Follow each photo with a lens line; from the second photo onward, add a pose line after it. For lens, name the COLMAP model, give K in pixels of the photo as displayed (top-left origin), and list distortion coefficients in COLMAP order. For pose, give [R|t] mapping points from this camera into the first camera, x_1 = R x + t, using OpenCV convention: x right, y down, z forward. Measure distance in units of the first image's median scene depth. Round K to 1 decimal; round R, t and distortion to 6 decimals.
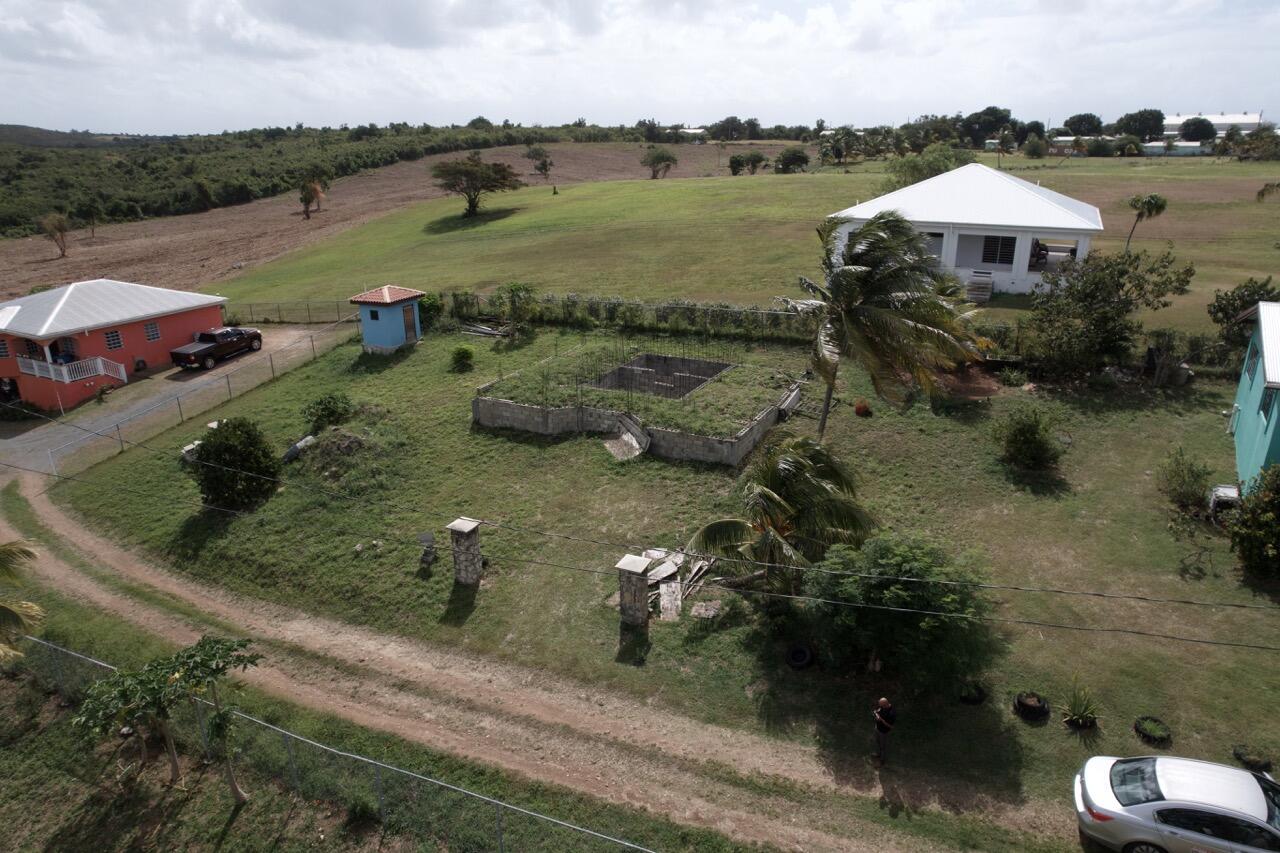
lens RADIAL K [[815.4, 0, 640.0], [0, 815.4, 426.5], [0, 0, 1]] dist [-0.000043, 0.001066]
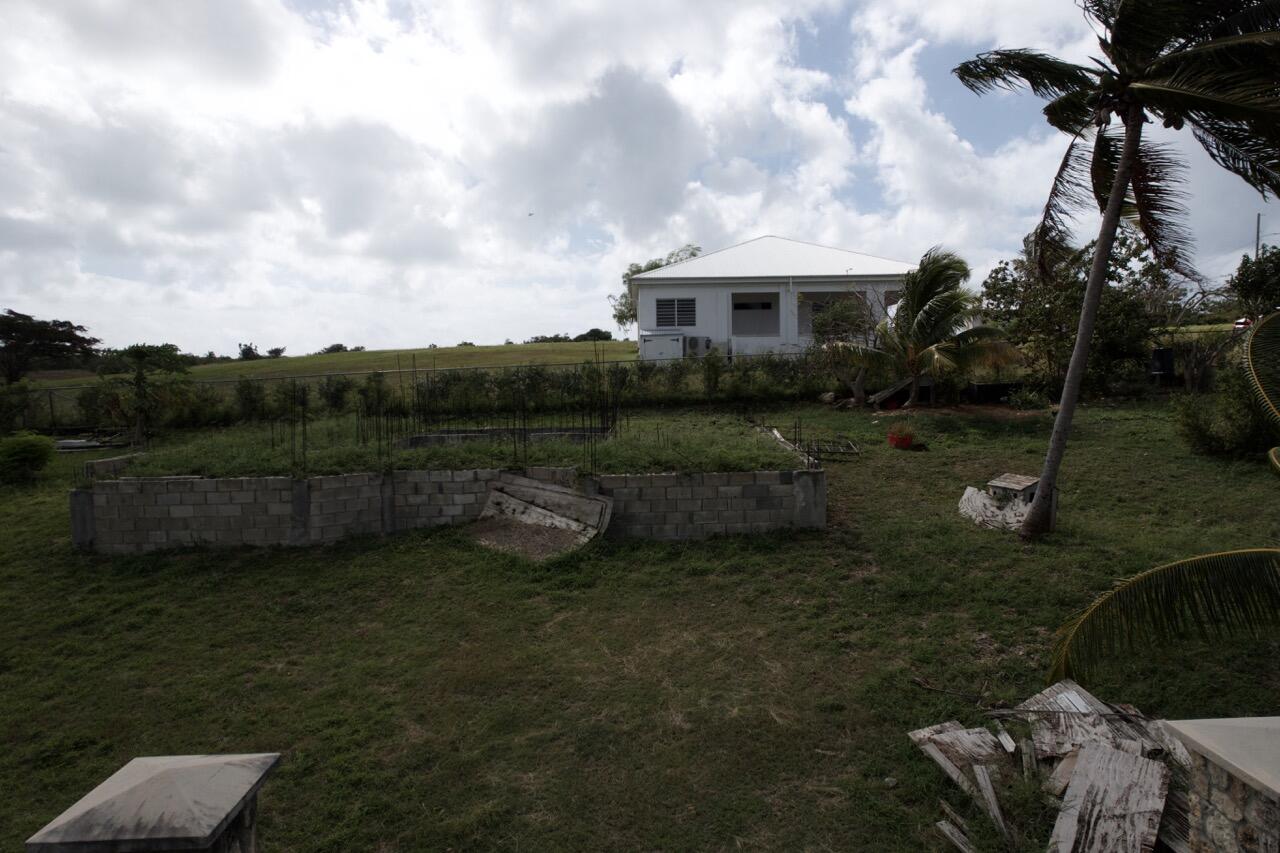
lens RADIAL K [[815.4, 0, 640.0], [0, 815.4, 426.5], [0, 0, 1]] dist [-0.000043, 0.001066]
pose [[0.891033, -0.033575, 0.452696, -0.147069], [0.159571, 0.956781, -0.243119, 0.075826], [-0.424968, 0.288864, 0.857881, 0.578730]]
